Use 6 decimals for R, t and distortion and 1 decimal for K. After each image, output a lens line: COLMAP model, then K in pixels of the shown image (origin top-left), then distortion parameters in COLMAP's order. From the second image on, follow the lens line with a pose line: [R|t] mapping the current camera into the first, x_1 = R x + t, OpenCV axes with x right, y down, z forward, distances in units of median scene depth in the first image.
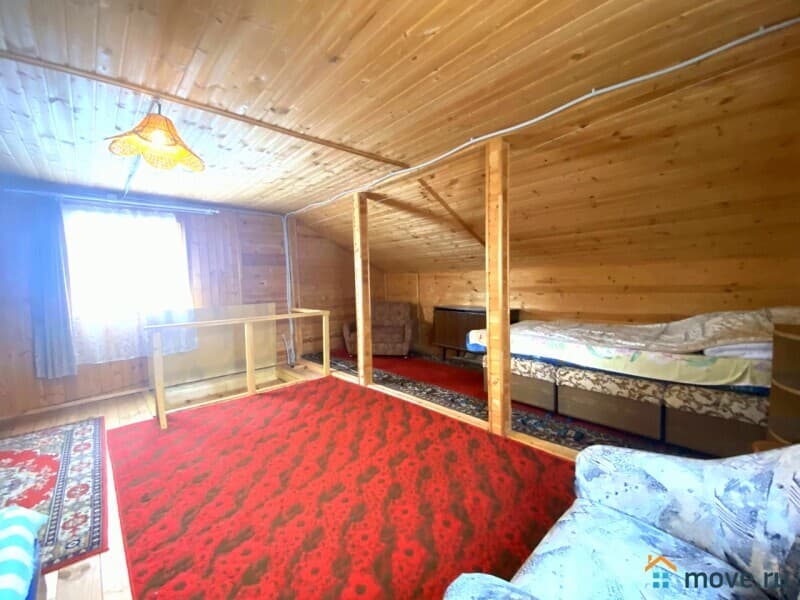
lens RADIAL K [[324.3, 0, 398.9], [0, 324.3, 298.2], [0, 0, 1]] dist [0.009926, -0.016318]
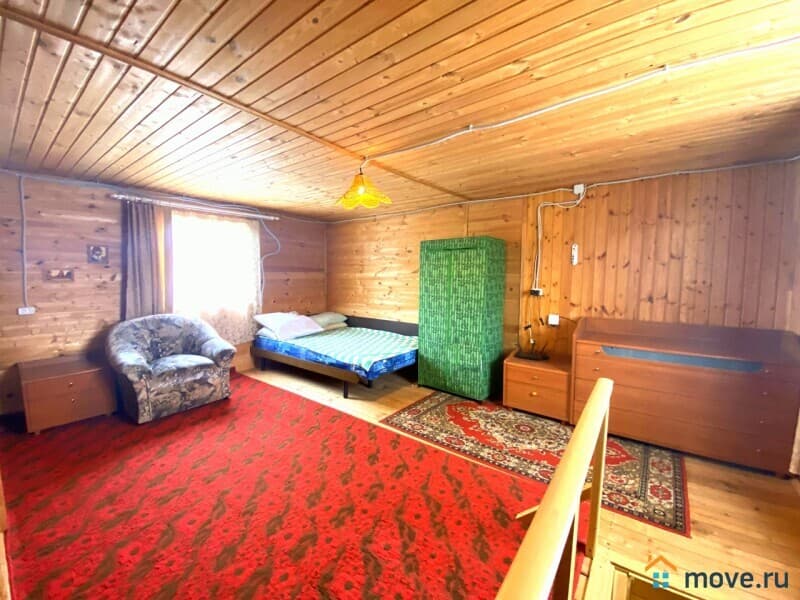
lens RADIAL K [[322.0, 0, 398.5], [0, 322.0, 299.4], [0, 0, 1]] dist [0.024486, -0.022717]
pose [[-0.987073, 0.037335, -0.155863, -0.394945], [0.015305, 0.990002, 0.140221, -0.121745], [0.159540, 0.136023, -0.977775, 1.497998]]
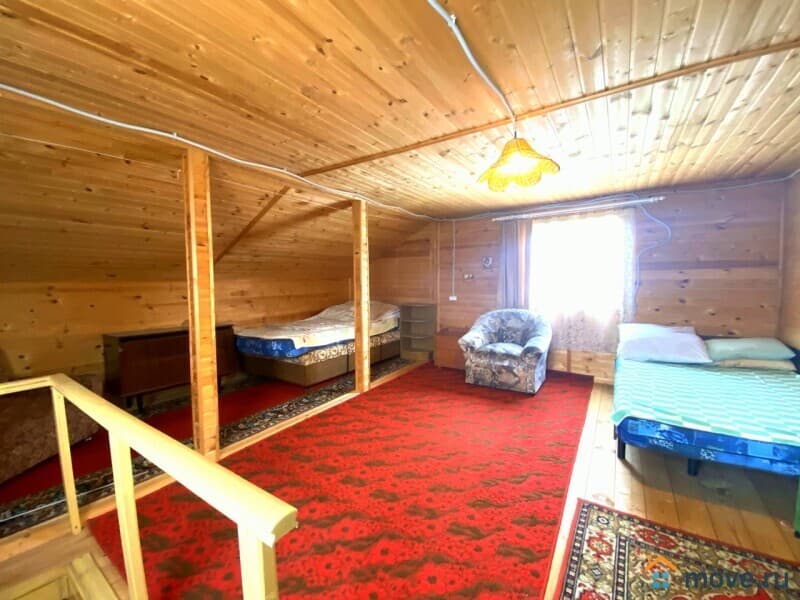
lens RADIAL K [[322.0, 0, 398.5], [0, 322.0, 299.4], [0, 0, 1]] dist [0.024486, -0.022717]
pose [[-0.223420, -0.030120, 0.974257, -1.044667], [0.078162, 0.995750, 0.048709, -0.064164], [-0.971583, 0.087033, -0.220117, 1.002559]]
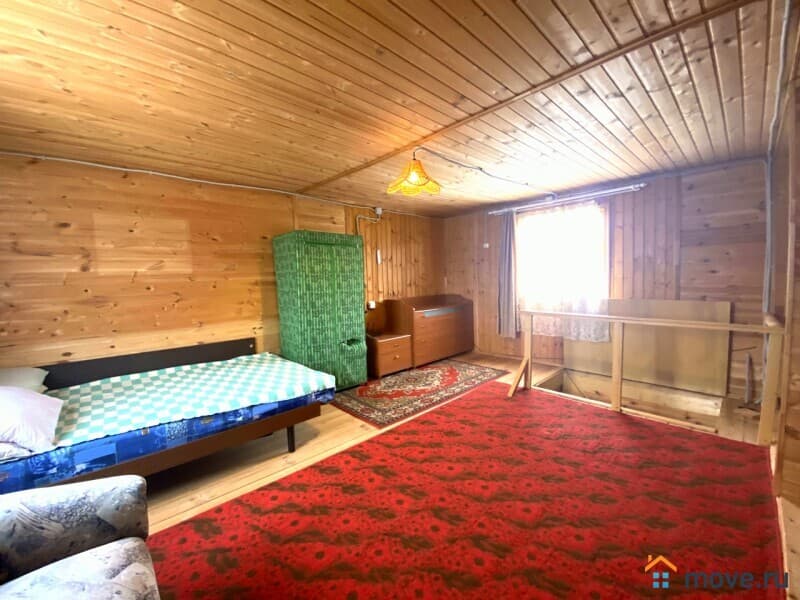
lens RADIAL K [[322.0, 0, 398.5], [0, 322.0, 299.4], [0, 0, 1]] dist [0.024486, -0.022717]
pose [[0.002007, 0.096343, -0.995346, 0.420328], [-0.030343, 0.994896, 0.096238, -0.054219], [0.999538, 0.030008, 0.004920, 0.560039]]
